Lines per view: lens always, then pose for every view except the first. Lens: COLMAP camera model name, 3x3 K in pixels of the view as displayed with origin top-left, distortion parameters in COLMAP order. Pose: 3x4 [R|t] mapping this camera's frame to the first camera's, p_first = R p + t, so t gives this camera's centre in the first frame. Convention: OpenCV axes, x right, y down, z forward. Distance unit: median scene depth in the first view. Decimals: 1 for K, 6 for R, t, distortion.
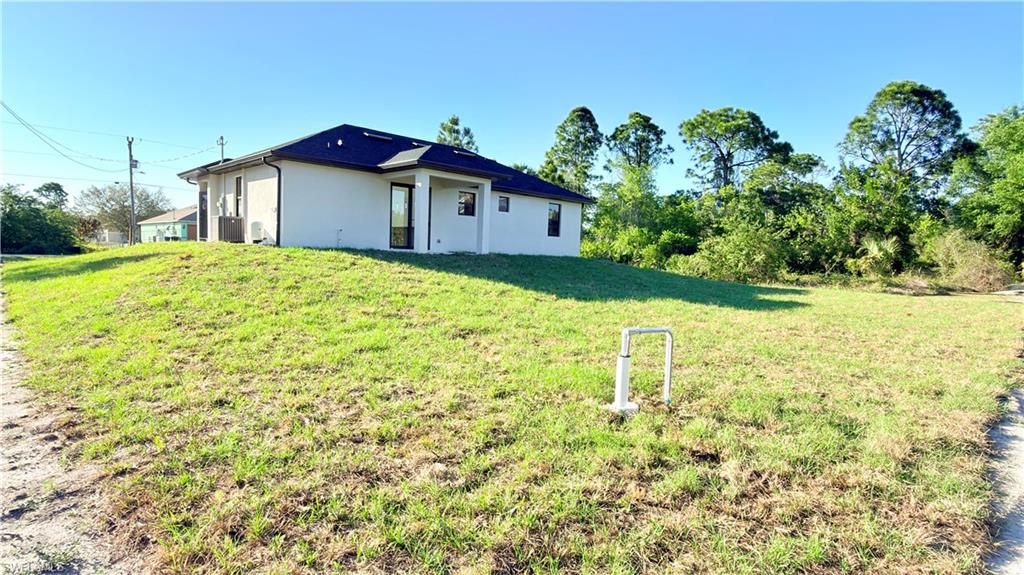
lens RADIAL K [[505.9, 0, 512.0], [0, 505.9, 287.5], [0, 0, 1]] dist [-0.001765, -0.000061]
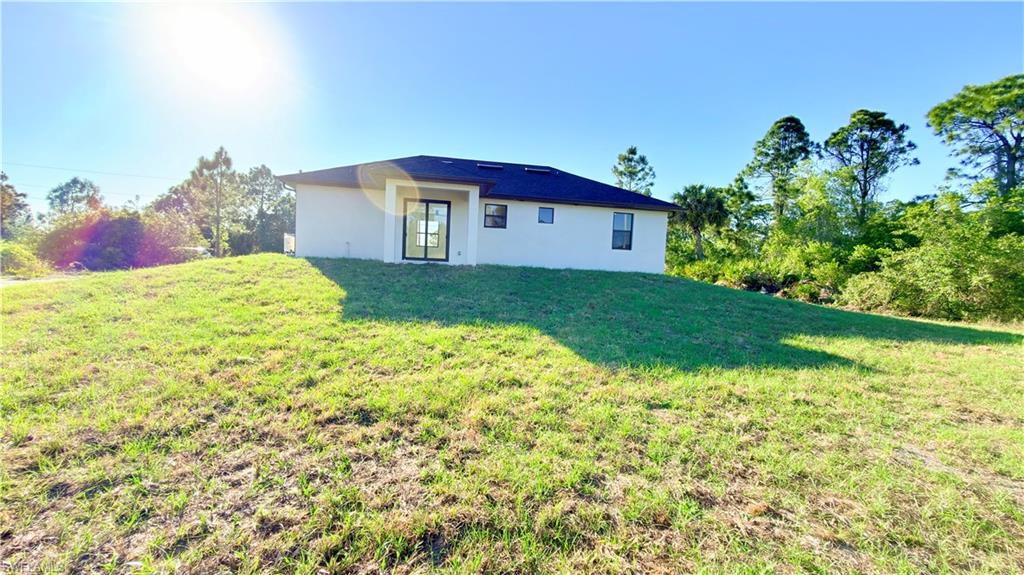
lens RADIAL K [[405.7, 0, 507.9], [0, 405.7, 284.9], [0, 0, 1]] dist [0.000420, 0.000034]
pose [[0.839720, 0.028933, -0.542249, 0.136157], [-0.052354, 0.998241, -0.027811, -0.004243], [0.540491, 0.051743, 0.839757, 0.134210]]
